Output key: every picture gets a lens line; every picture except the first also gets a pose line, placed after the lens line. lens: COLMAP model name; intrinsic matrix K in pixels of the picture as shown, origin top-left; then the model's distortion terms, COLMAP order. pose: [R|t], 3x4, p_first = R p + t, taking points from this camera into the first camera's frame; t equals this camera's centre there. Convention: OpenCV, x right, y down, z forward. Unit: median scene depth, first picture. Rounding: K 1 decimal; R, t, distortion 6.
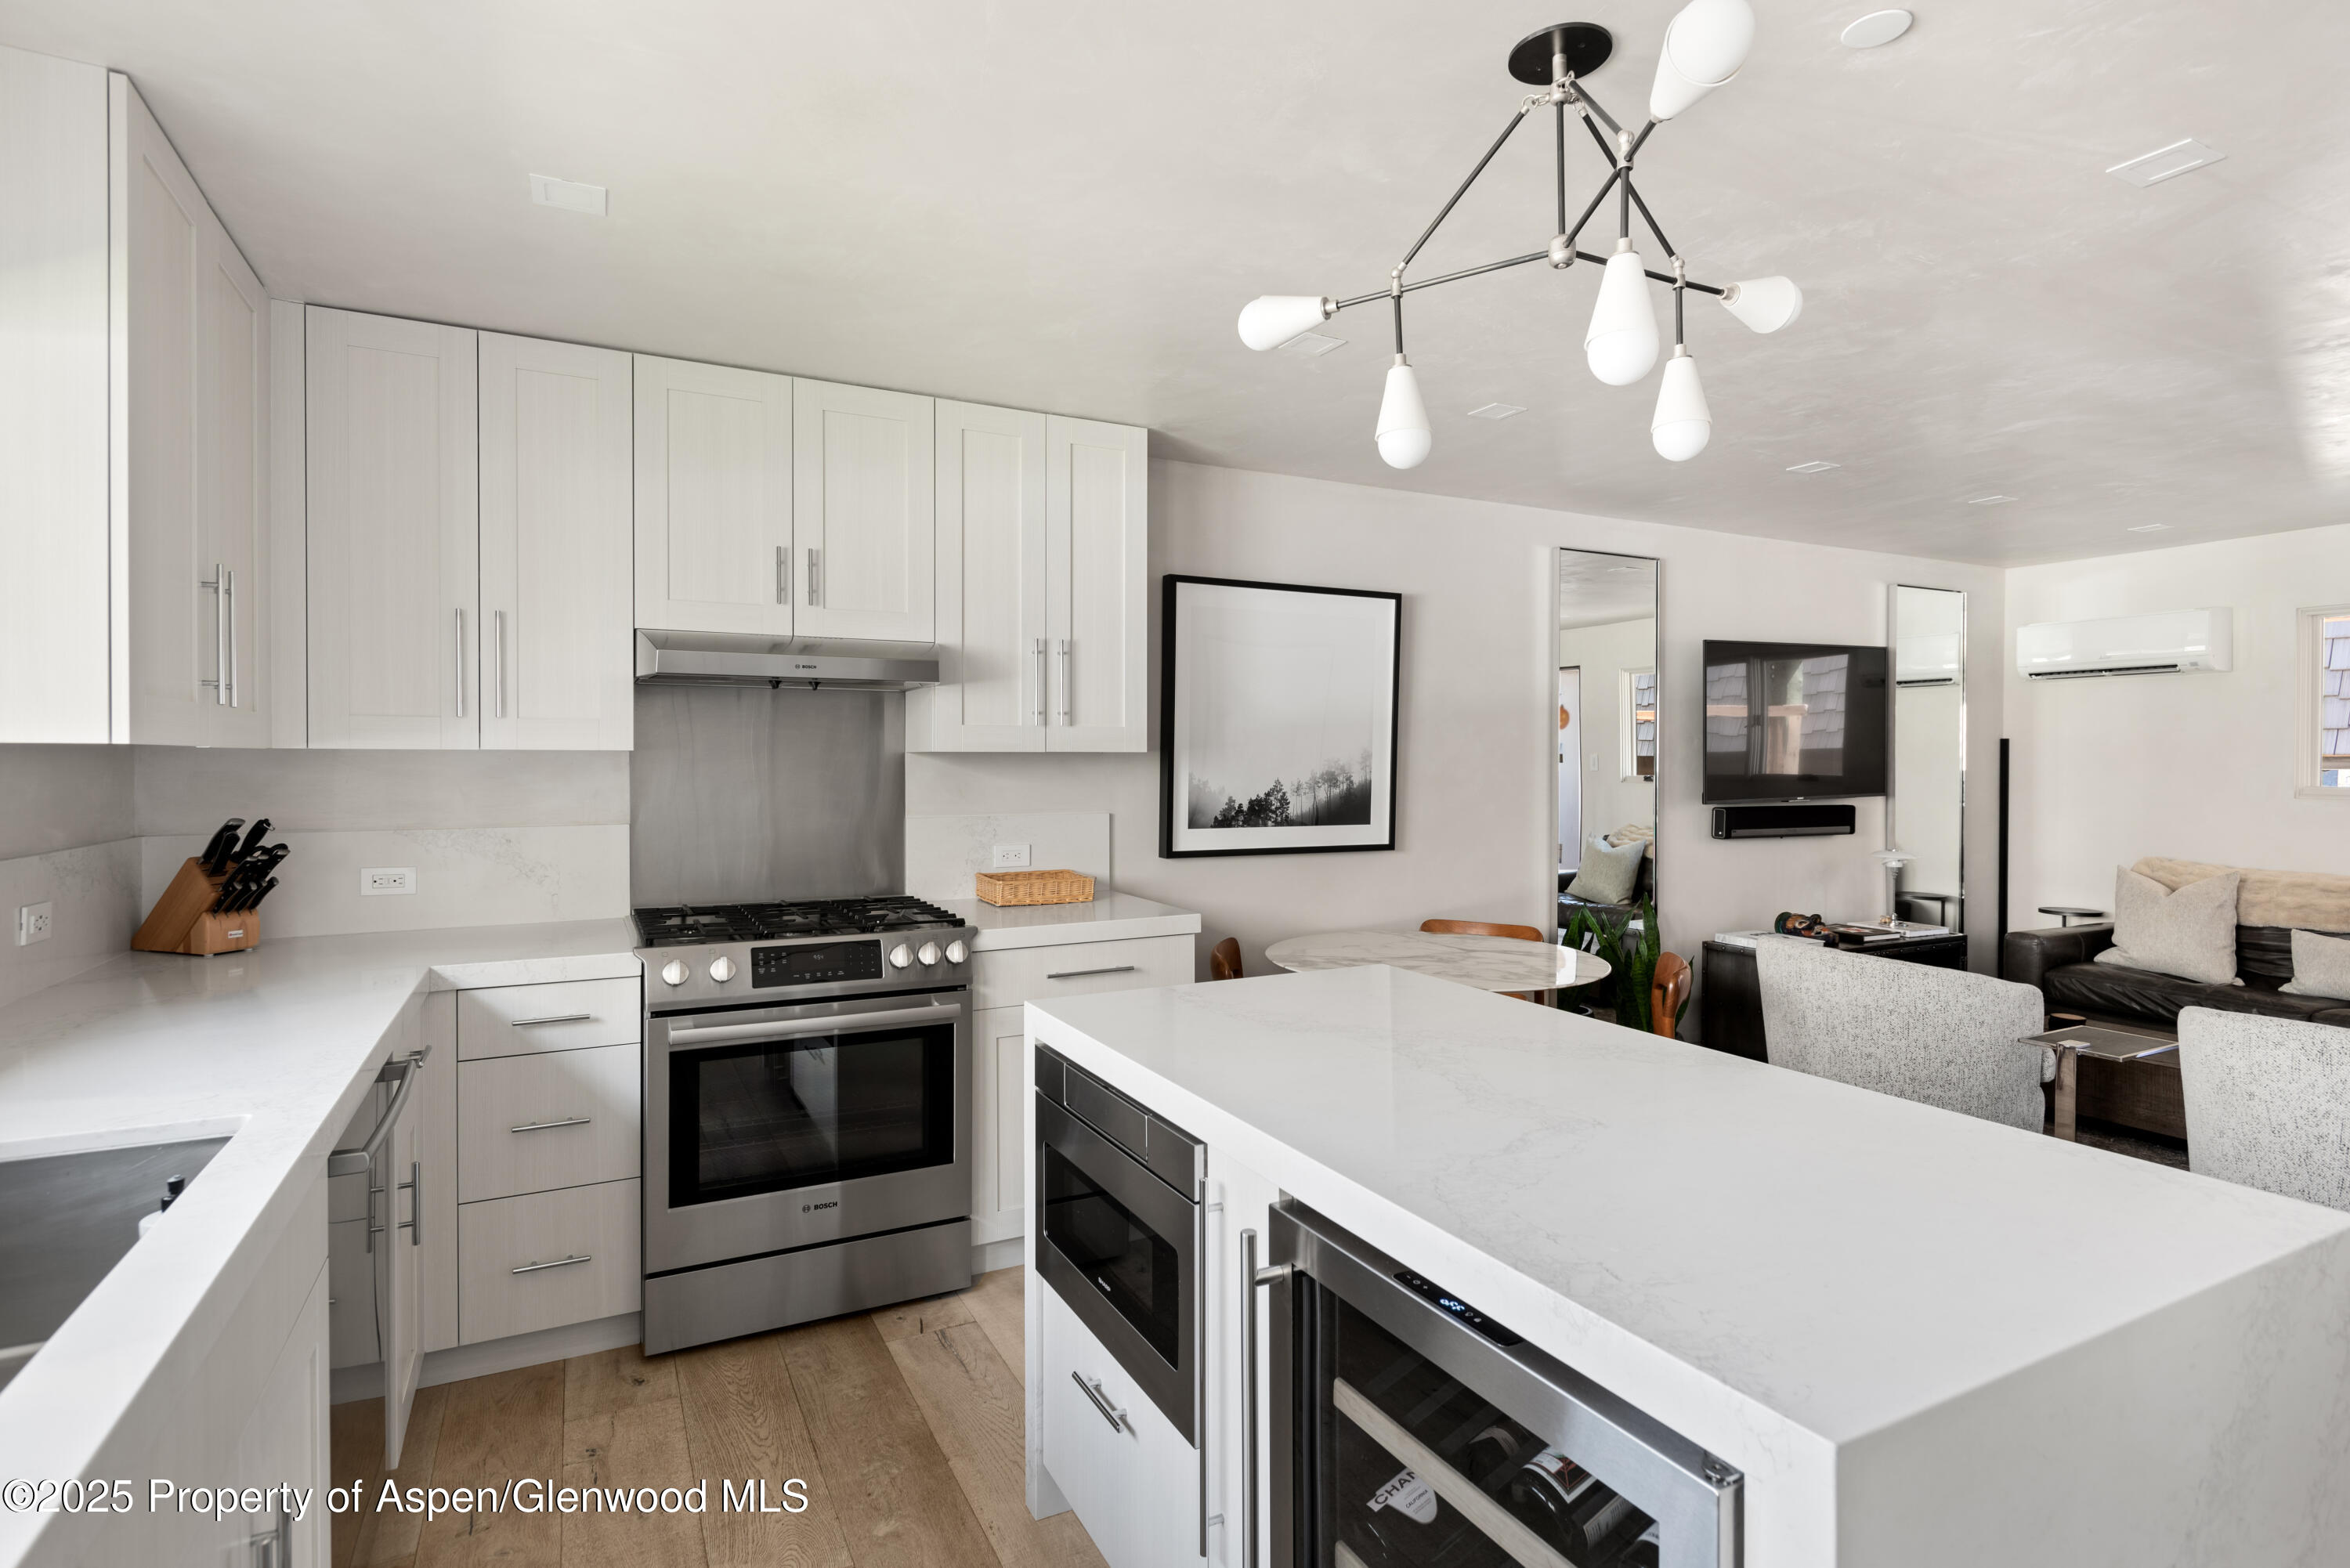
lens RADIAL K [[1155.9, 0, 1175.0], [0, 1155.9, 784.0], [0, 0, 1]] dist [0.003134, -0.000683]
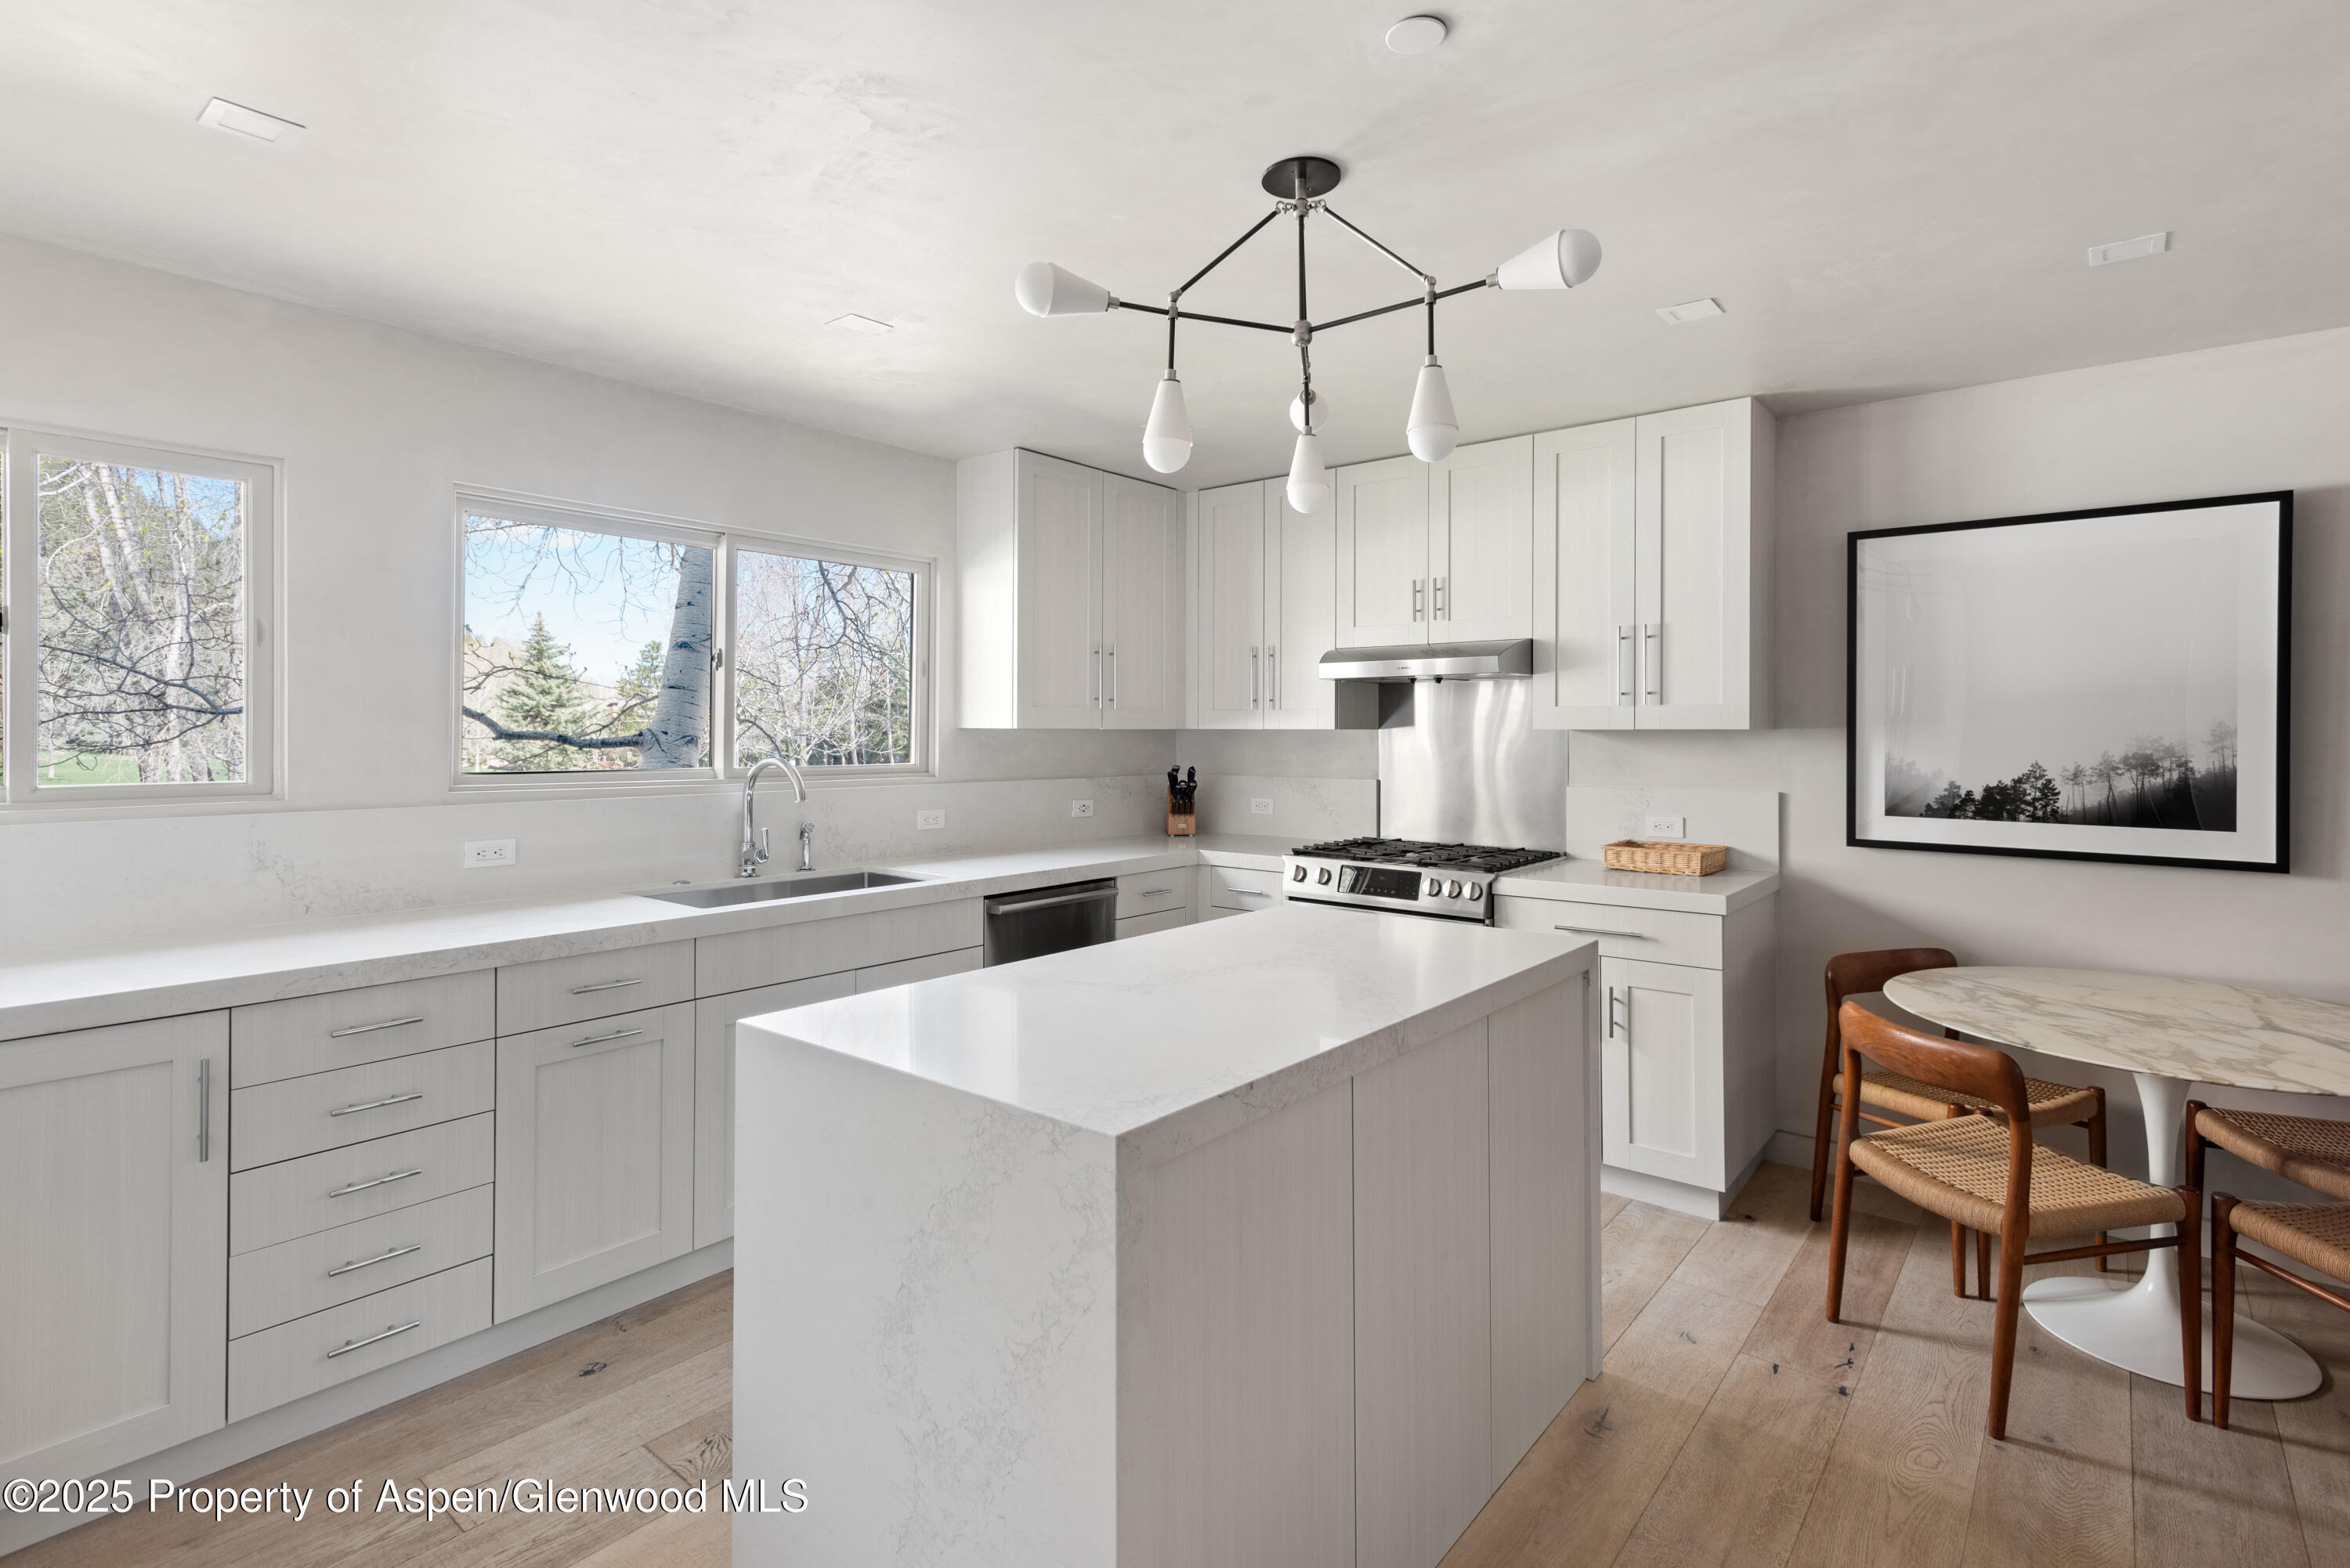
lens RADIAL K [[1130.3, 0, 1173.5], [0, 1130.3, 731.1], [0, 0, 1]] dist [0.011170, -0.001400]
pose [[0.396495, 0.000431, -0.918037, 0.570828], [-0.020024, 0.999766, -0.008179, -0.007335], [0.917818, 0.021626, 0.396411, 0.155366]]
